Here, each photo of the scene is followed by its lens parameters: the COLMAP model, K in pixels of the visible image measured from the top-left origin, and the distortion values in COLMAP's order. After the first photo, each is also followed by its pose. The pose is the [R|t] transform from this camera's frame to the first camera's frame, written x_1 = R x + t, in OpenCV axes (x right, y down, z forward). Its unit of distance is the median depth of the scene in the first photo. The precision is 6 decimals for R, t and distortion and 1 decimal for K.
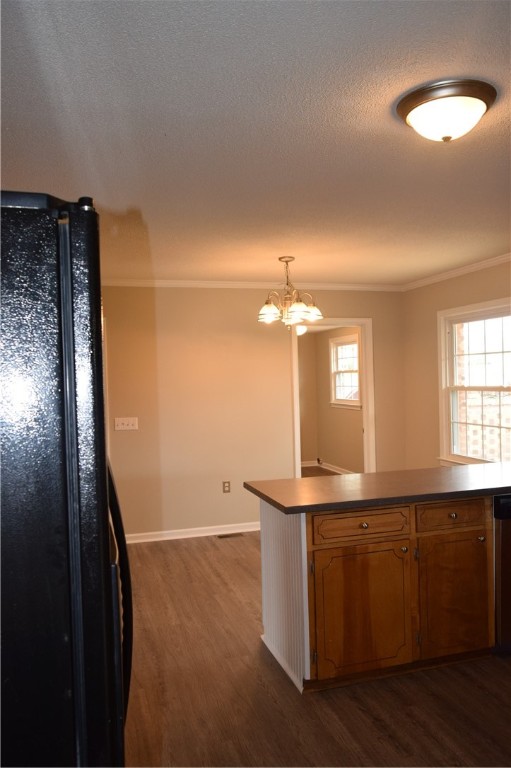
lens RADIAL K [[589.0, 0, 255.5], [0, 589.0, 384.0], [0, 0, 1]] dist [-0.022356, 0.009396]
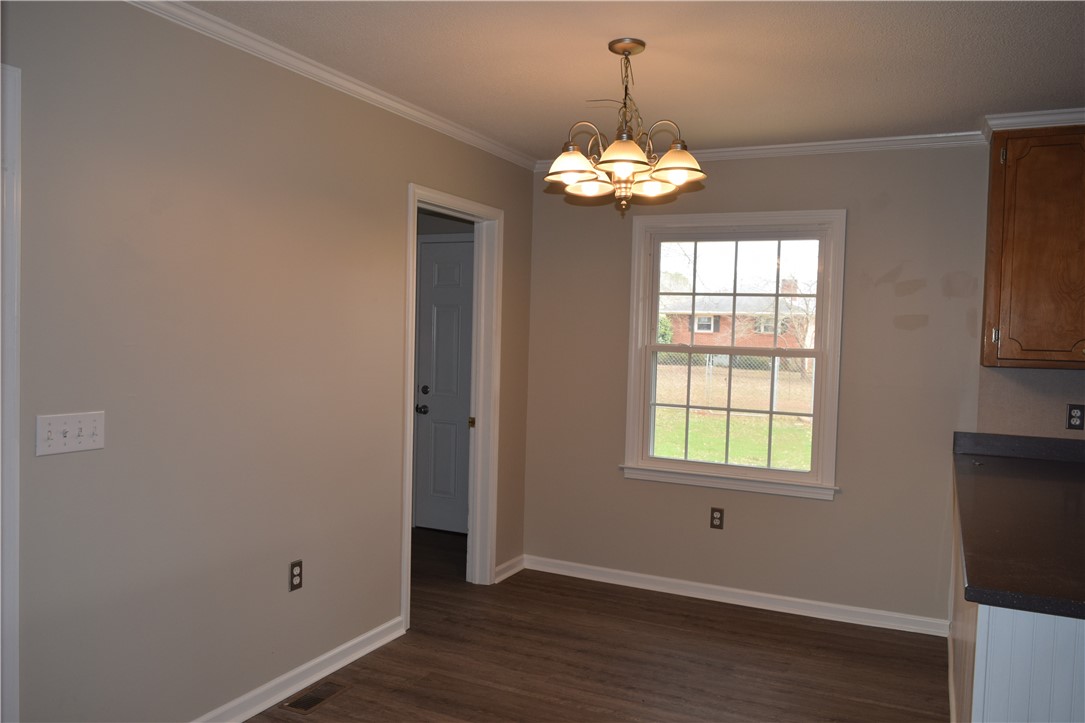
lens RADIAL K [[832.1, 0, 542.5], [0, 832.1, 361.5], [0, 0, 1]] dist [-0.022356, 0.009396]
pose [[0.669472, 0.016535, 0.742653, -0.372910], [-0.037208, 0.999244, 0.011294, 0.016007], [-0.741905, -0.035194, 0.669581, 0.515811]]
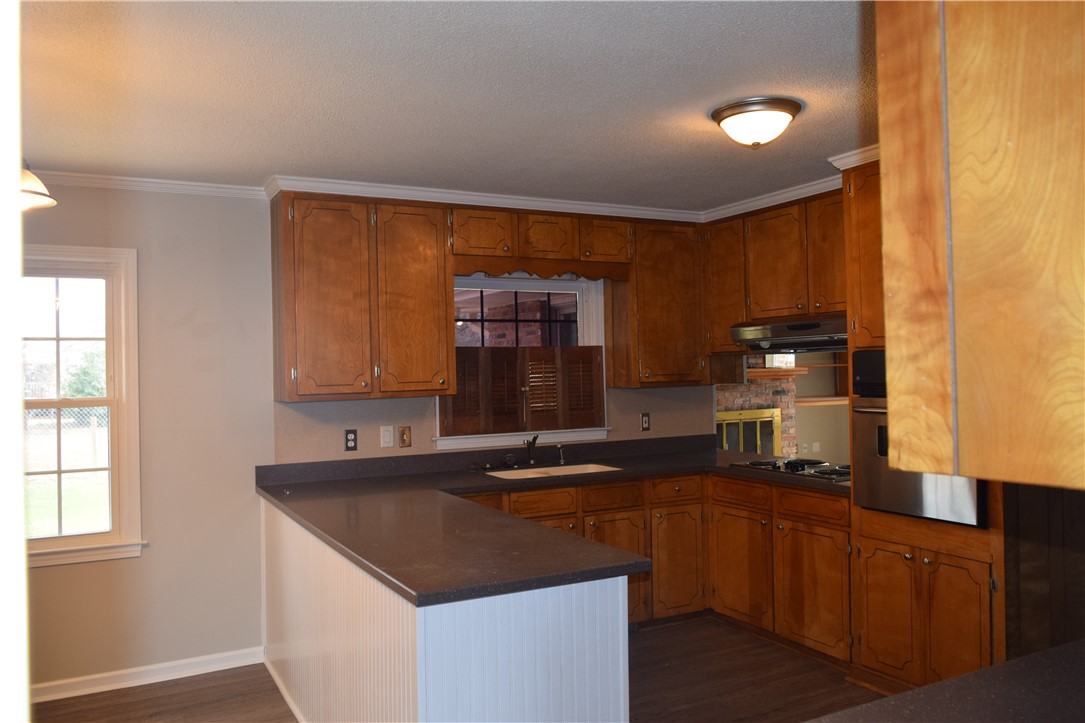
lens RADIAL K [[832.1, 0, 542.5], [0, 832.1, 361.5], [0, 0, 1]] dist [-0.022356, 0.009396]
pose [[-0.197971, 0.045555, 0.979149, -0.414605], [0.037911, 0.998528, -0.038791, 0.014783], [-0.979474, 0.029441, -0.199407, 0.661011]]
